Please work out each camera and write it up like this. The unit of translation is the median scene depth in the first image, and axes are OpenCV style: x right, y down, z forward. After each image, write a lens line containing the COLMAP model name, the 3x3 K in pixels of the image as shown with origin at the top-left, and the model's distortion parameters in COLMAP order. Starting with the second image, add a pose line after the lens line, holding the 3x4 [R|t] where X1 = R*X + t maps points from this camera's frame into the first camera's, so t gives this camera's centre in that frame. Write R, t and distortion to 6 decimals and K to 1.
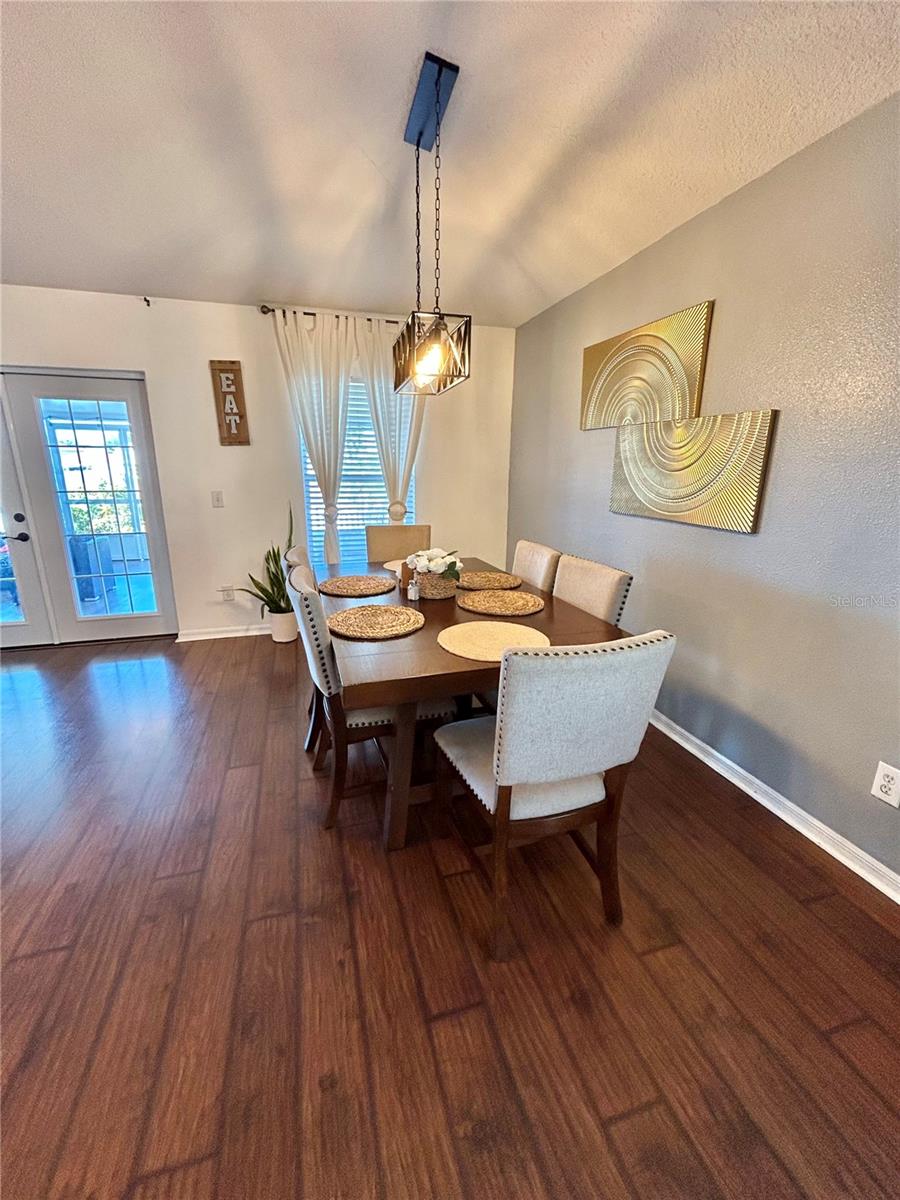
lens RADIAL K [[486.3, 0, 441.5], [0, 486.3, 593.7], [0, 0, 1]] dist [-0.007750, 0.006450]
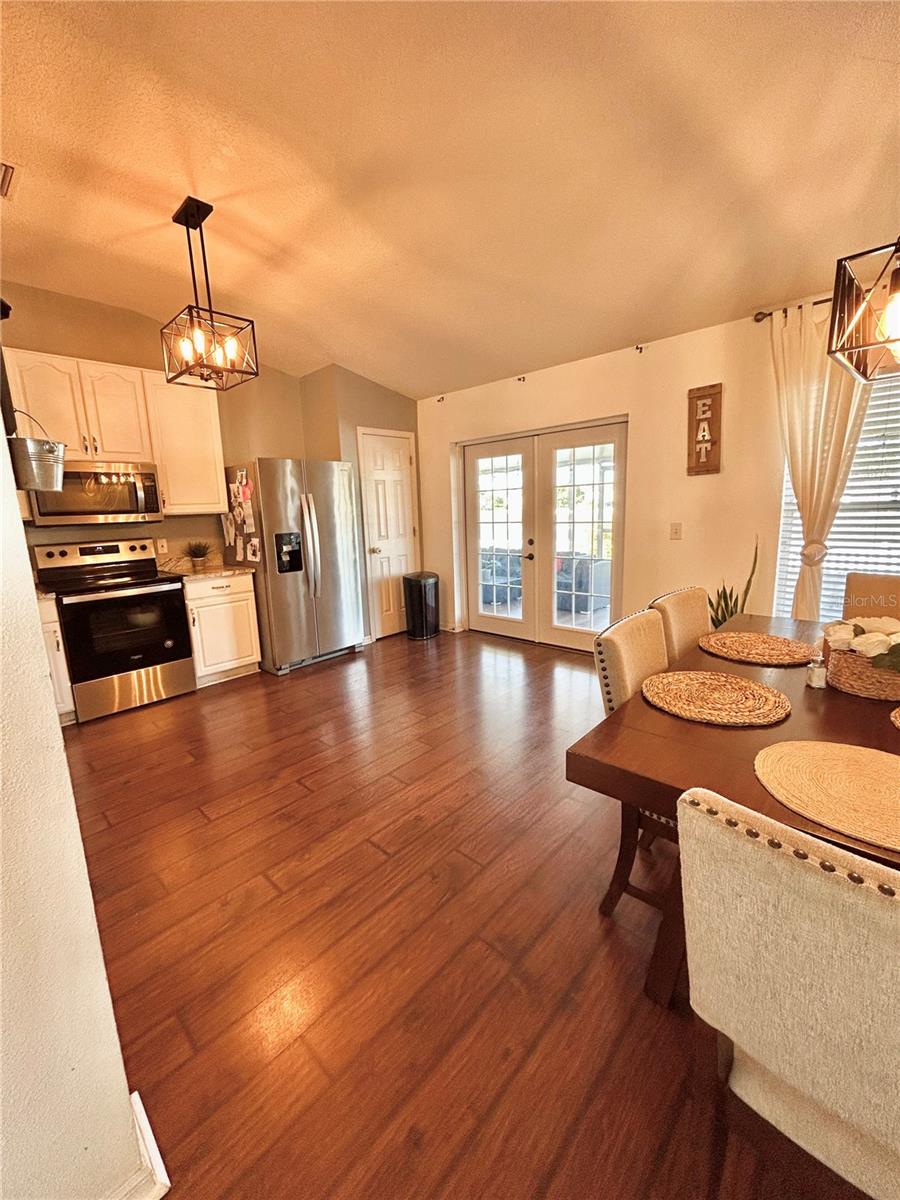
lens RADIAL K [[486.3, 0, 441.5], [0, 486.3, 593.7], [0, 0, 1]] dist [-0.007750, 0.006450]
pose [[0.507520, 0.130258, -0.851737, 0.149274], [-0.180773, 0.982604, 0.042555, -0.030930], [0.842463, 0.132373, 0.522239, 0.127445]]
